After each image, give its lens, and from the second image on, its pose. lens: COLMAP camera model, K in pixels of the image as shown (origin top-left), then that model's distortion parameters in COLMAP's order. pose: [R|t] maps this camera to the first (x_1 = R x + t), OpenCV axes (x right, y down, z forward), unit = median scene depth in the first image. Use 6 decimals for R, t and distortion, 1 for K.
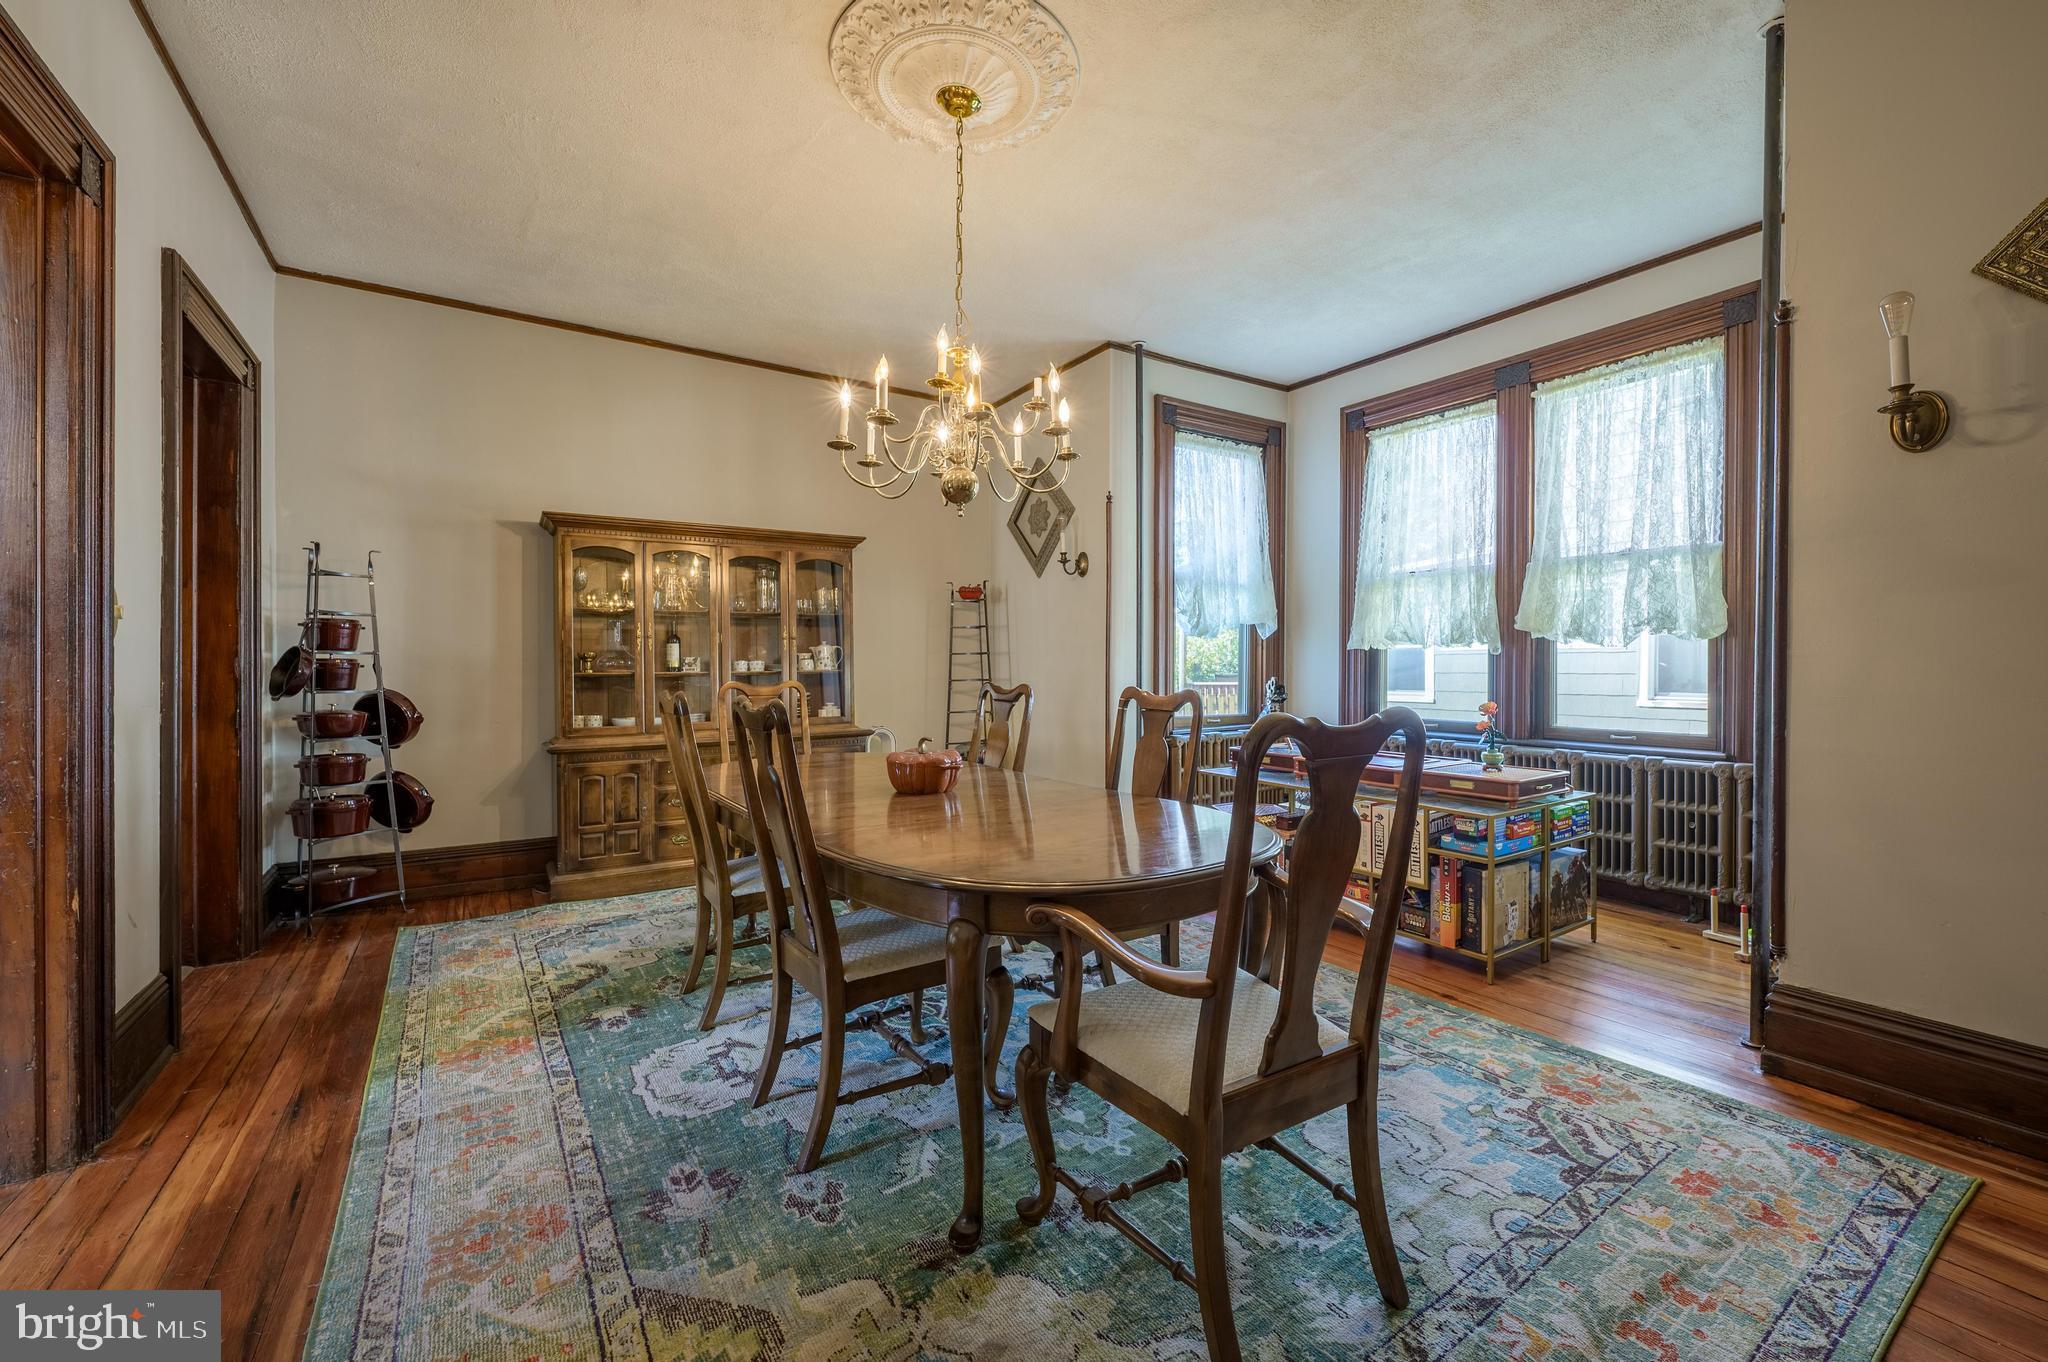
lens RADIAL K [[827.9, 0, 1030.3], [0, 827.9, 671.1], [0, 0, 1]] dist [-0.003478, -0.000256]
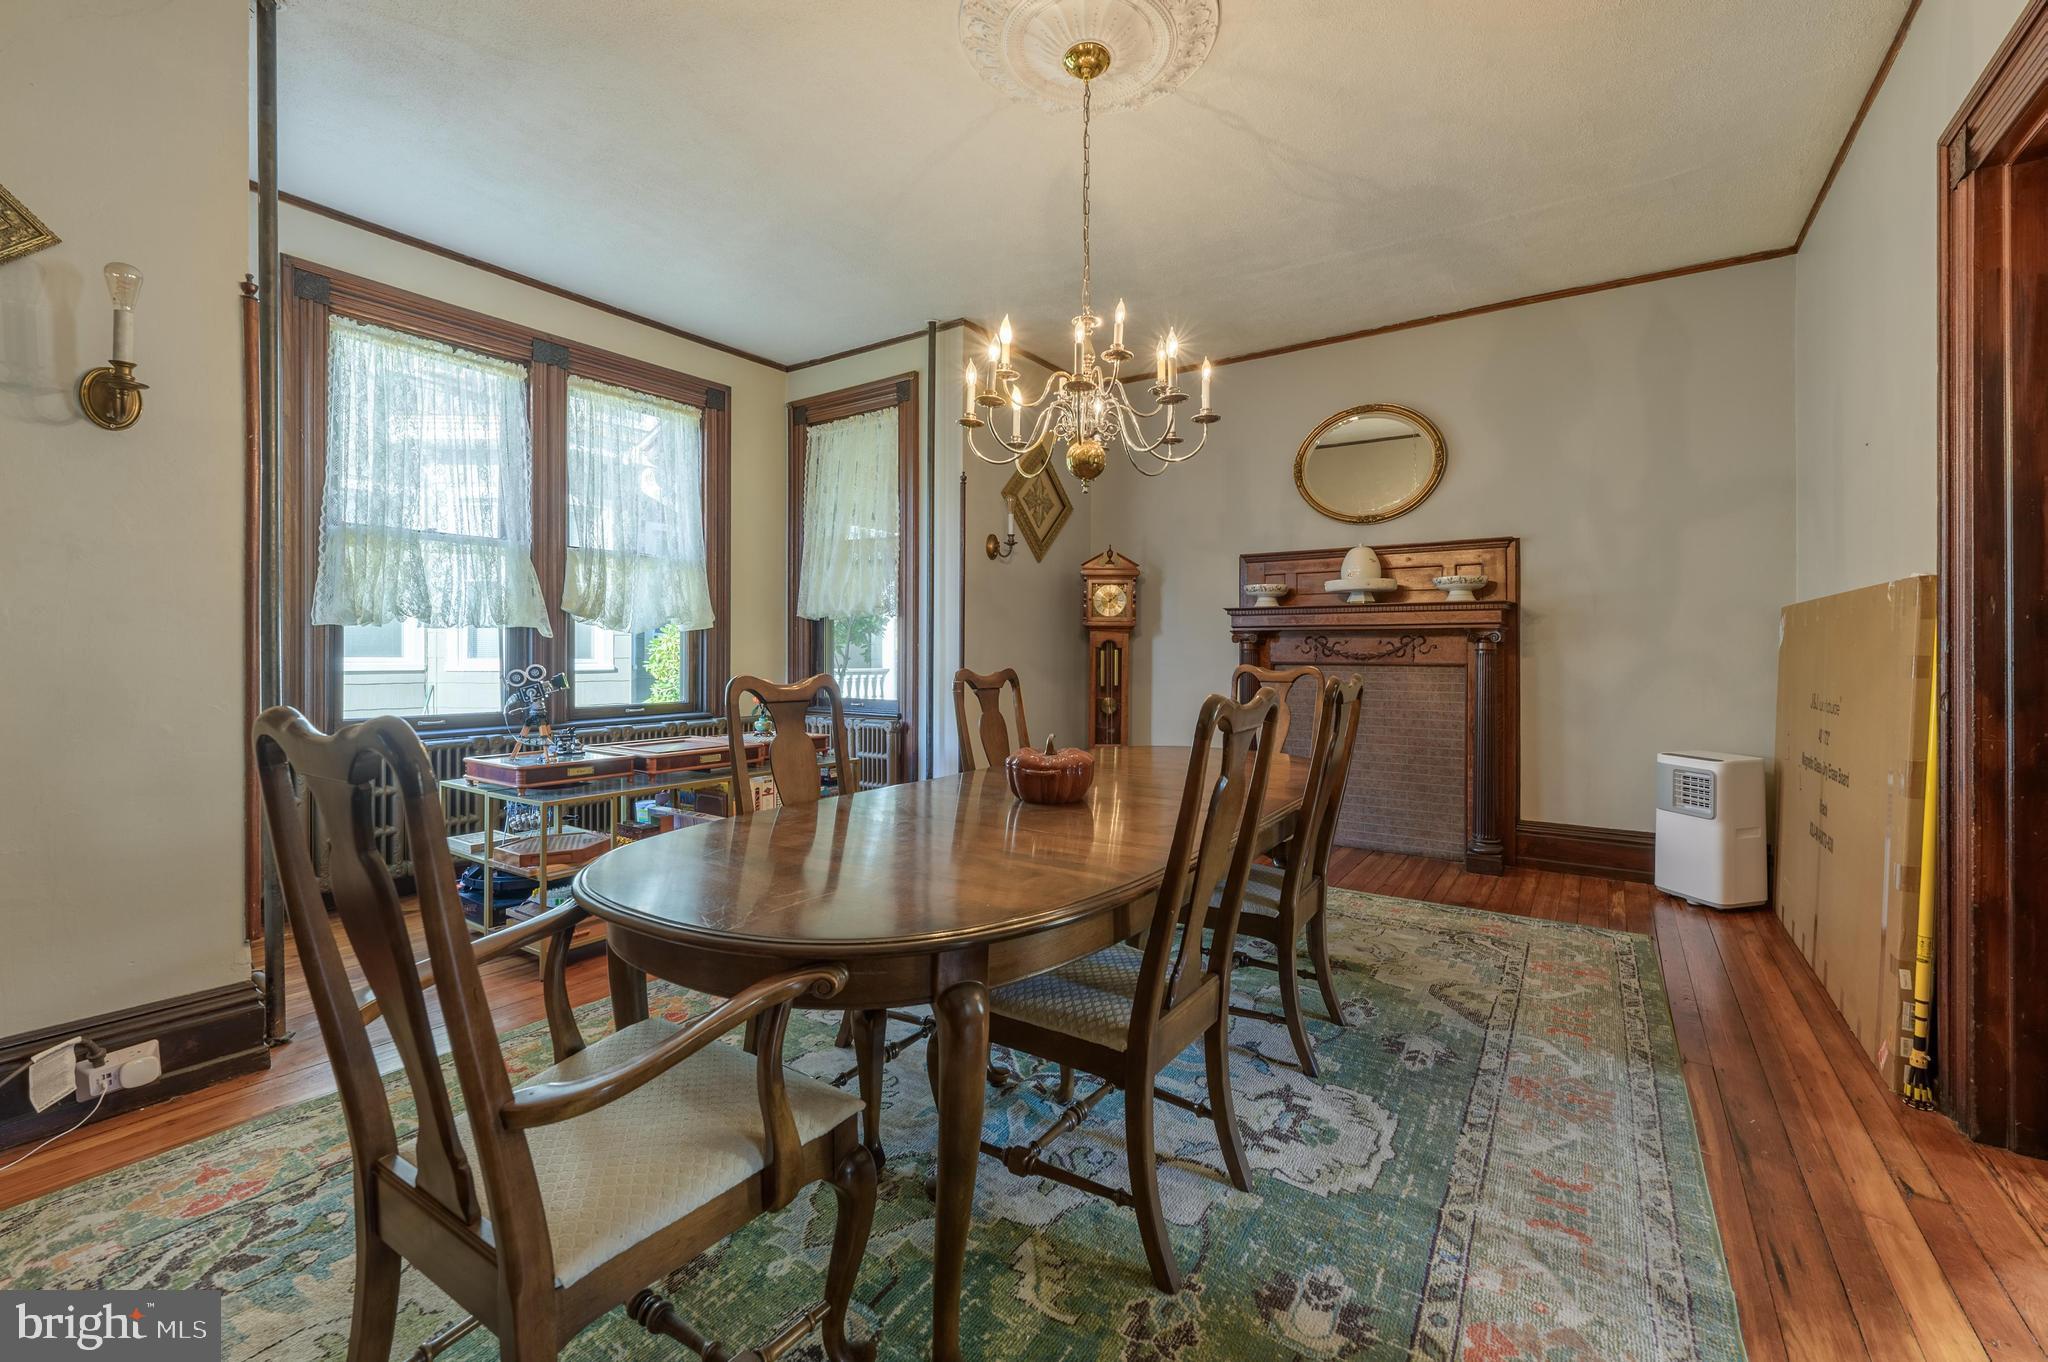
lens RADIAL K [[882.9, 0, 1028.8], [0, 882.9, 663.2], [0, 0, 1]] dist [0.005203, 0.000376]
pose [[-0.399483, -0.015667, 0.916607, -1.114540], [0.002705, 0.999829, 0.018268, -0.013812], [-0.916737, 0.009777, -0.399372, 1.639309]]
